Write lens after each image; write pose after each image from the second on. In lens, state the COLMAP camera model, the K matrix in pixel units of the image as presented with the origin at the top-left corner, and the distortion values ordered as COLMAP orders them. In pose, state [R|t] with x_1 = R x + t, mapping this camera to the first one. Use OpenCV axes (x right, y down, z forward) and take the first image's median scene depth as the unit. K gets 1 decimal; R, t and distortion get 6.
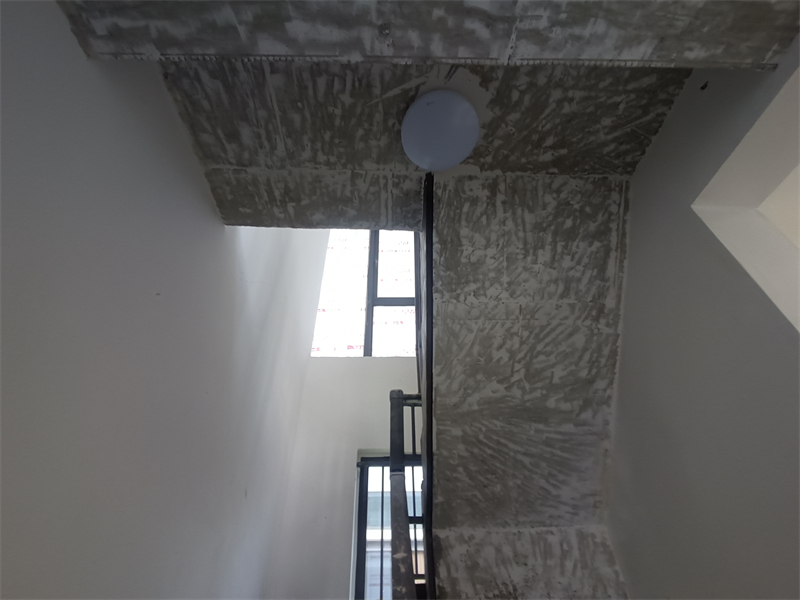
lens RADIAL K [[369.0, 0, 397.3], [0, 369.0, 306.3], [0, 0, 1]] dist [-0.002057, -0.000129]
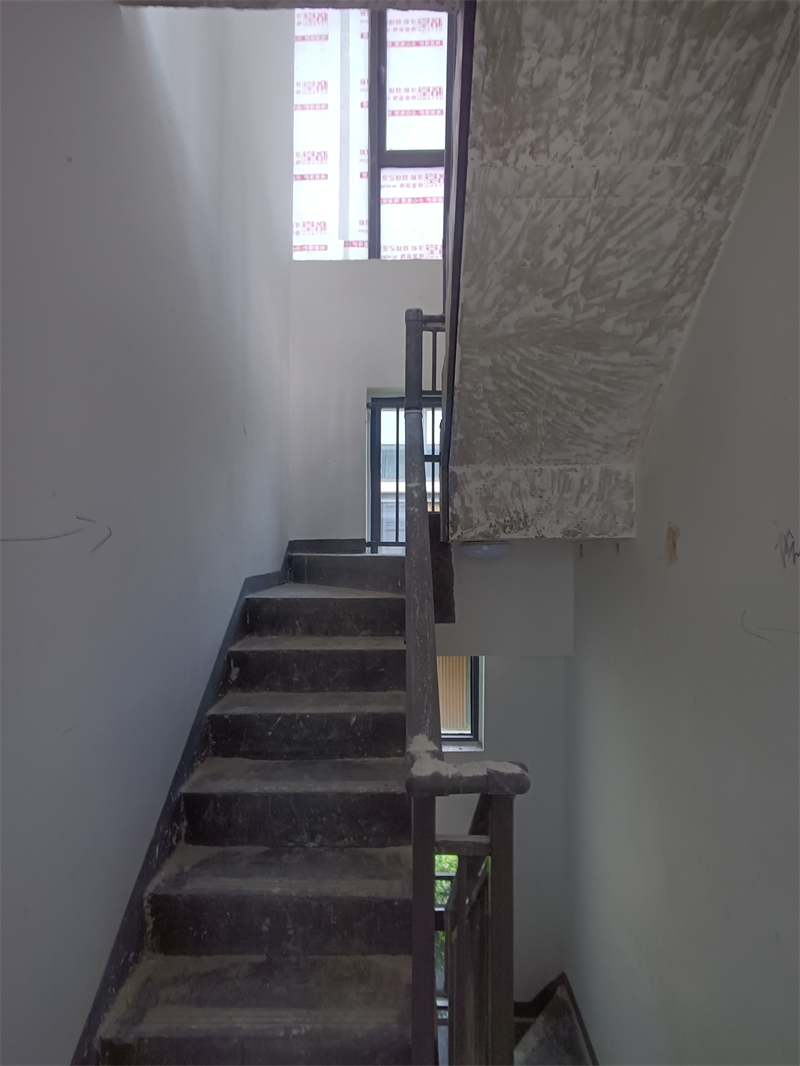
lens RADIAL K [[489.1, 0, 402.5], [0, 489.1, 536.4], [0, 0, 1]] dist [-0.002426, -0.000971]
pose [[0.999525, 0.015004, -0.026924, 0.012228], [0.004335, 0.796400, 0.604754, -0.012064], [0.030516, -0.604584, 0.795957, -0.119591]]
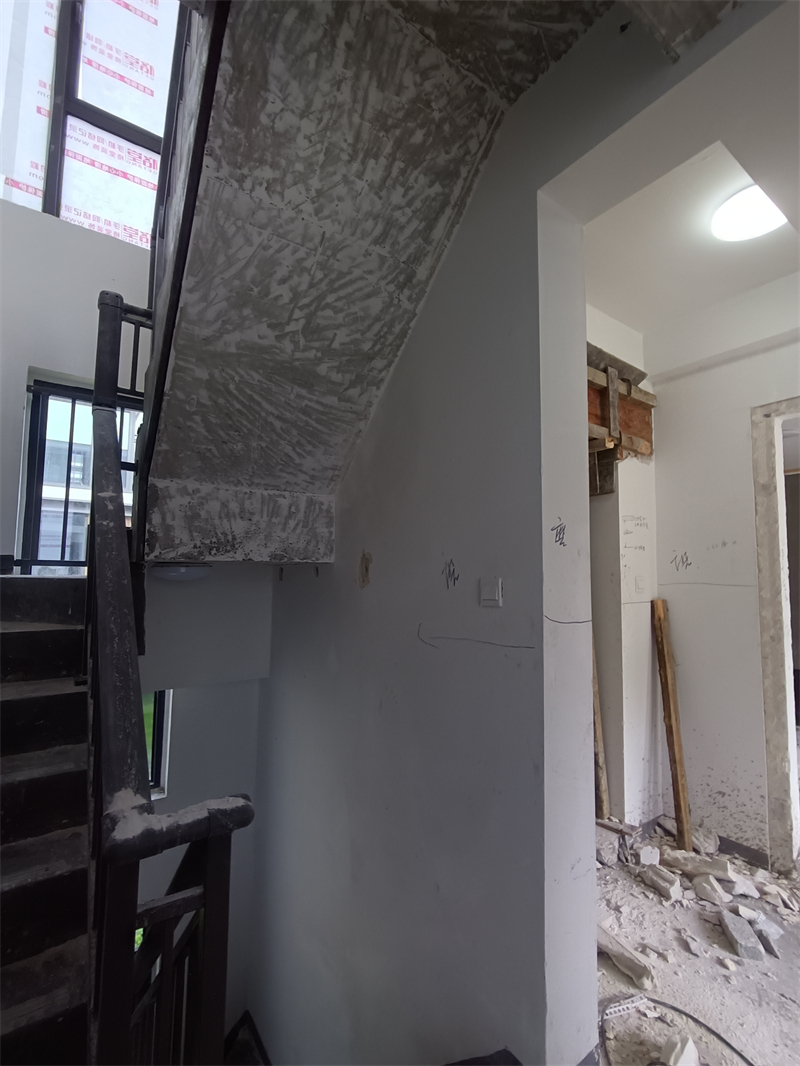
lens RADIAL K [[491.7, 0, 400.9], [0, 491.7, 535.1], [0, 0, 1]] dist [-0.002057, -0.000129]
pose [[0.828317, 0.071429, 0.555688, -0.045710], [-0.370777, 0.813457, 0.448121, -0.007282], [-0.420019, -0.577223, 0.700284, -0.114748]]
